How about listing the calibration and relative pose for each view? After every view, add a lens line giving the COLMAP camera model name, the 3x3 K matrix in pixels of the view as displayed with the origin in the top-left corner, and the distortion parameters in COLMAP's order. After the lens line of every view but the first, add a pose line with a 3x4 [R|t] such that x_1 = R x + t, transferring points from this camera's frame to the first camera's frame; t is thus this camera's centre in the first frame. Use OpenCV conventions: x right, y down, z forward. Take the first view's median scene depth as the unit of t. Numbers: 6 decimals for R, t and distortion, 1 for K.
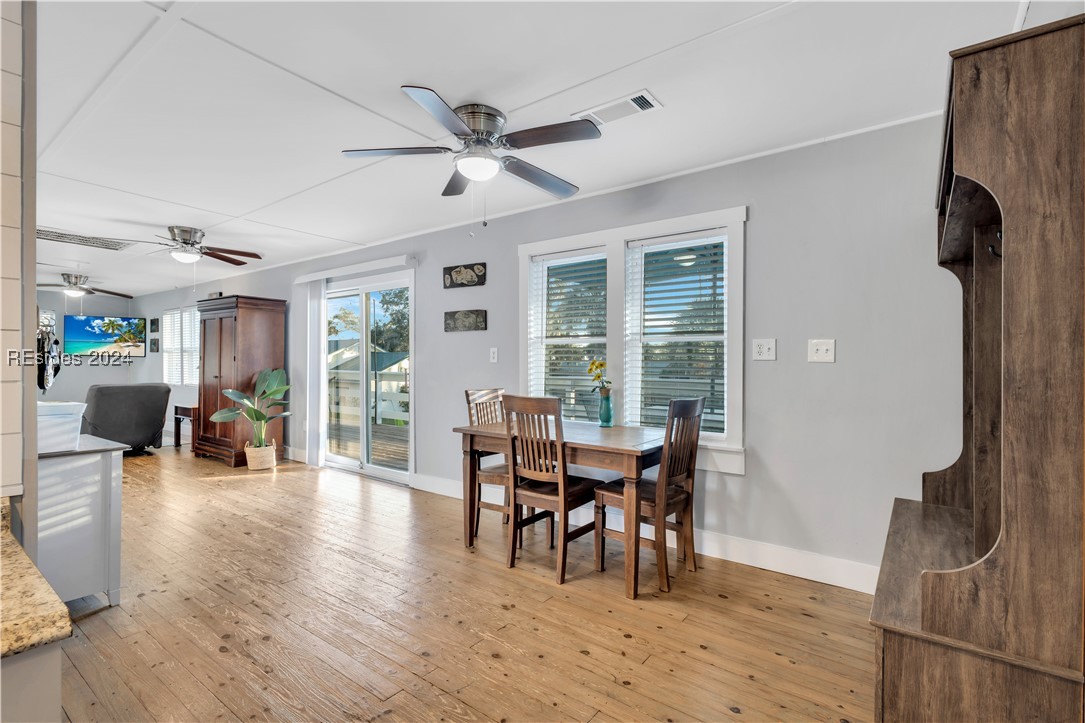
lens RADIAL K [[501.3, 0, 544.9], [0, 501.3, 364.7], [0, 0, 1]] dist [0.006568, -0.000417]
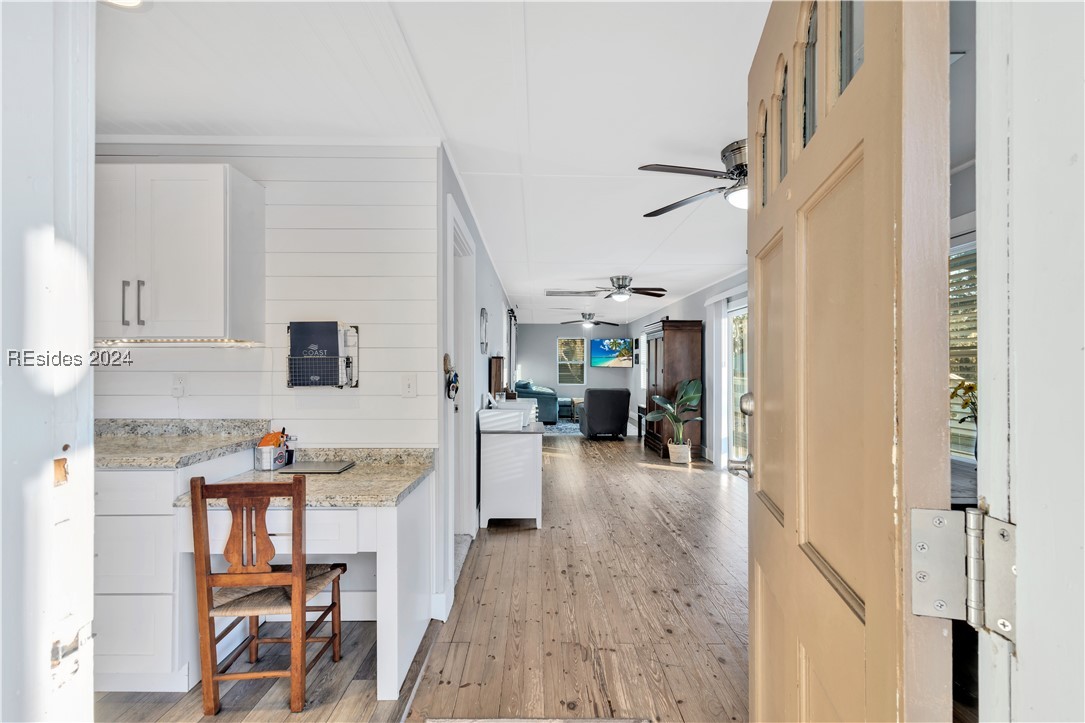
lens RADIAL K [[501.3, 0, 543.9], [0, 501.3, 362.1], [0, 0, 1]] dist [0.006568, -0.000417]
pose [[0.601045, -0.010932, -0.799141, 0.201713], [-0.001179, 0.999893, -0.014565, -0.015974], [0.799215, 0.009696, 0.600967, 0.015392]]
